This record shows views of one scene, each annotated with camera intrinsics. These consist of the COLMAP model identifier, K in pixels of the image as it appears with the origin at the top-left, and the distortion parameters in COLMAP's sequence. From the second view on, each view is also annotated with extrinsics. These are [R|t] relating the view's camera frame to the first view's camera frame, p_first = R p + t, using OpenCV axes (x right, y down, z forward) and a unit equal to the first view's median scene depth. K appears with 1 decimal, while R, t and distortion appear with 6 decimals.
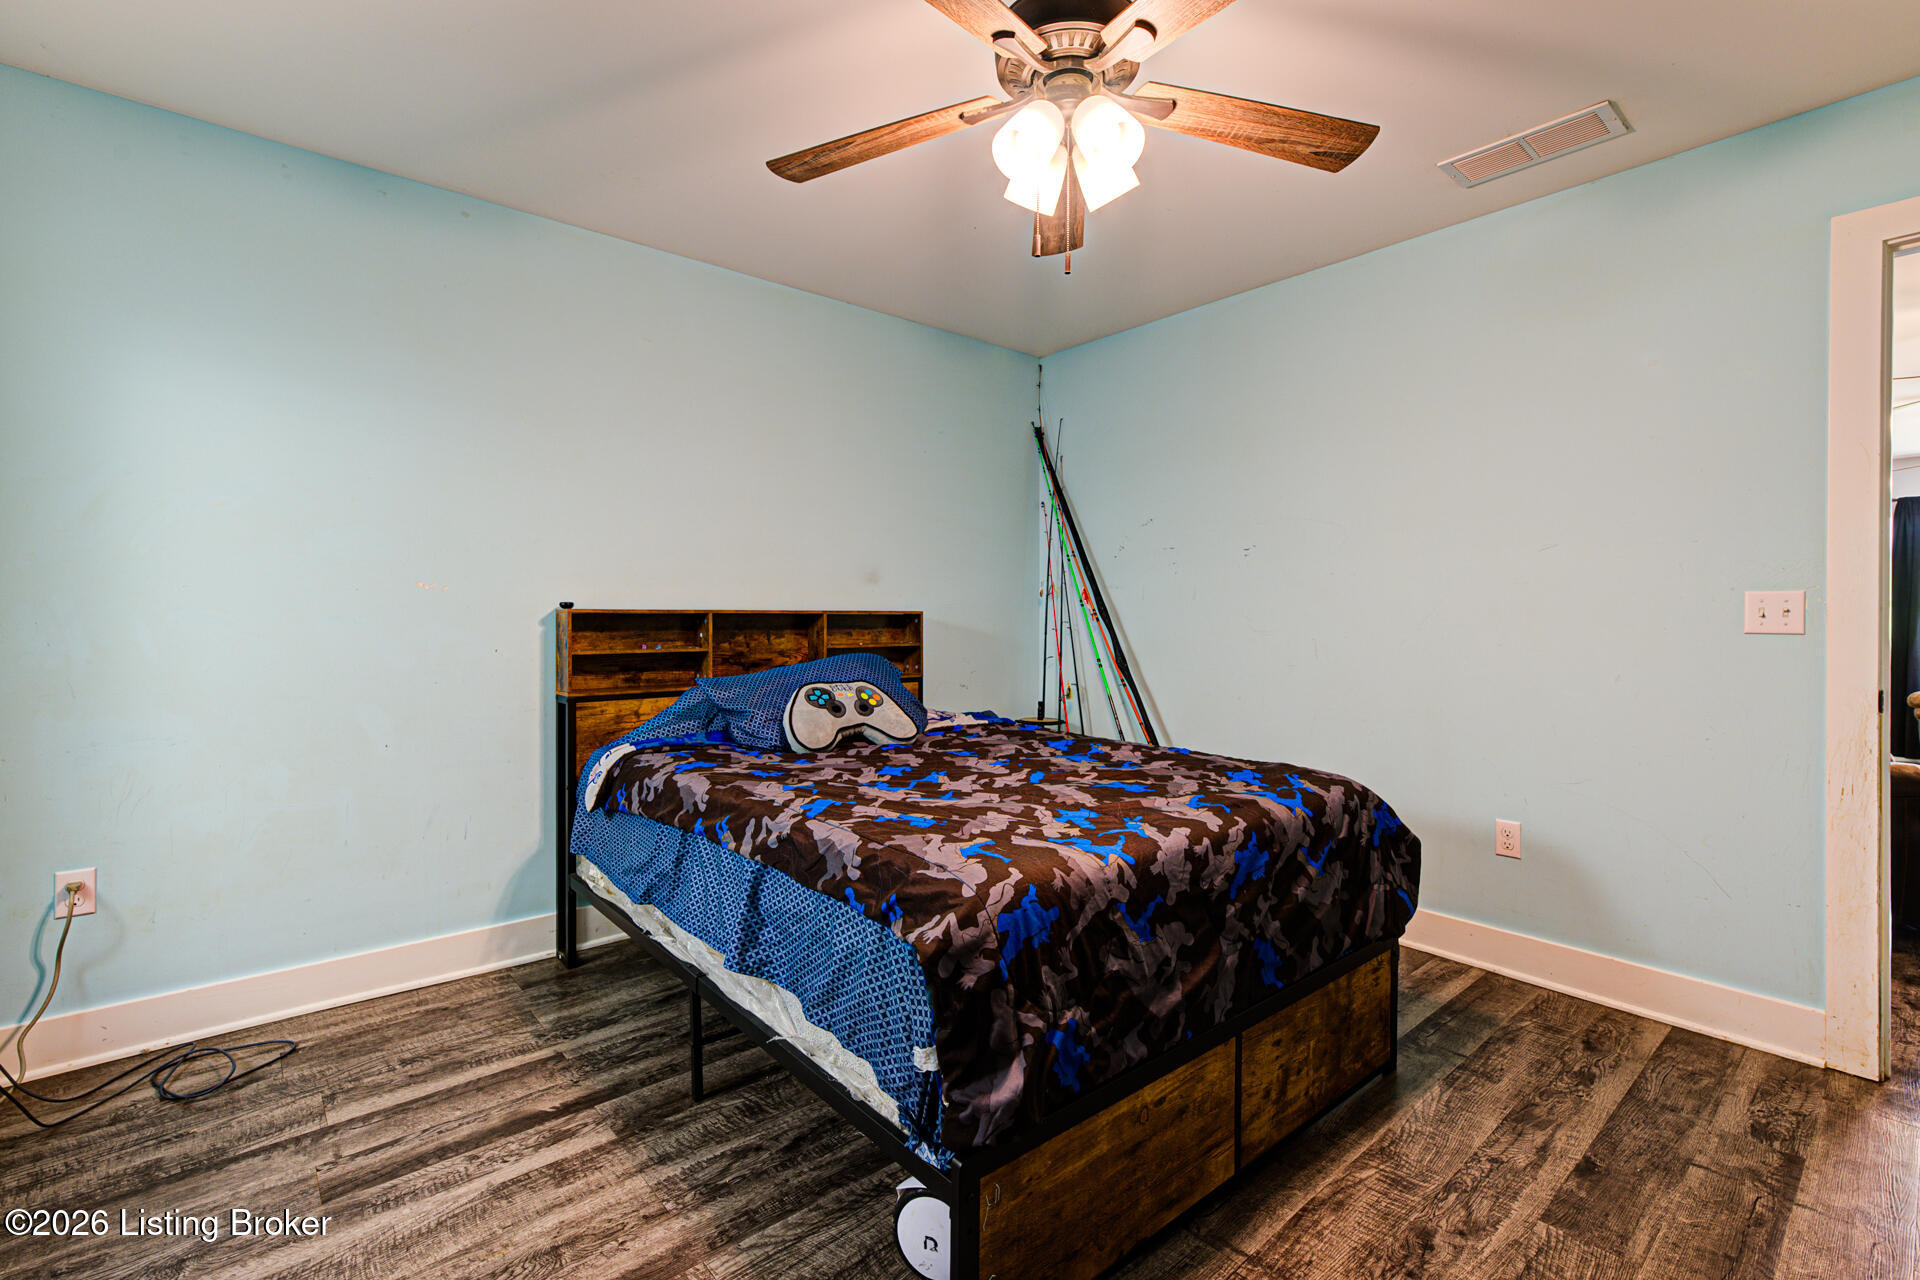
lens RADIAL K [[846.7, 0, 958.4], [0, 846.7, 623.8], [0, 0, 1]] dist [0.000970, -0.000021]
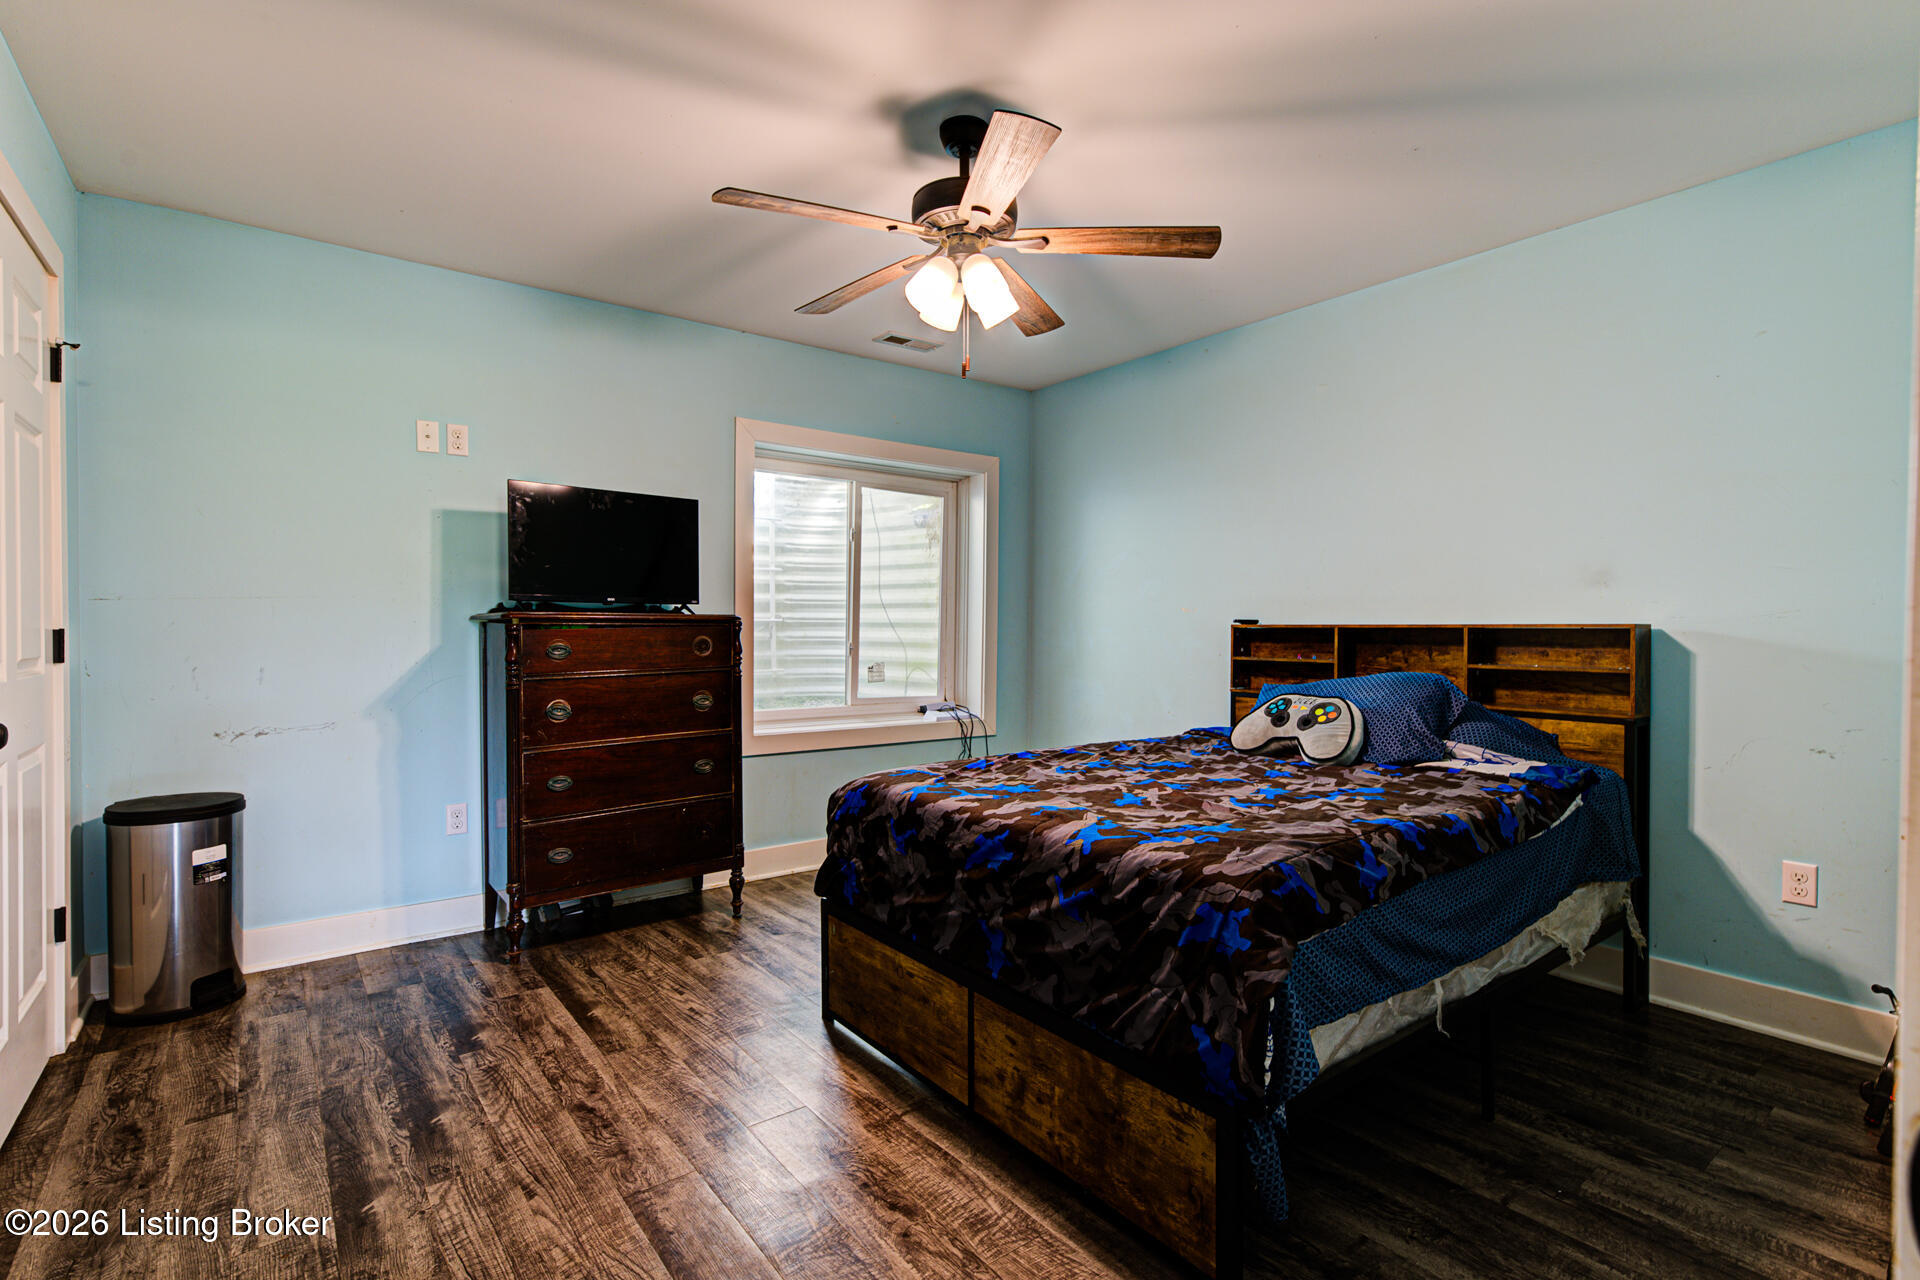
lens RADIAL K [[922.2, 0, 959.4], [0, 922.2, 641.7], [0, 0, 1]] dist [-0.000347, 0.000034]
pose [[-0.061027, 0.010438, -0.998082, 1.565918], [-0.010957, 0.999878, 0.011127, -0.004448], [0.998076, 0.011615, -0.060905, 1.043791]]
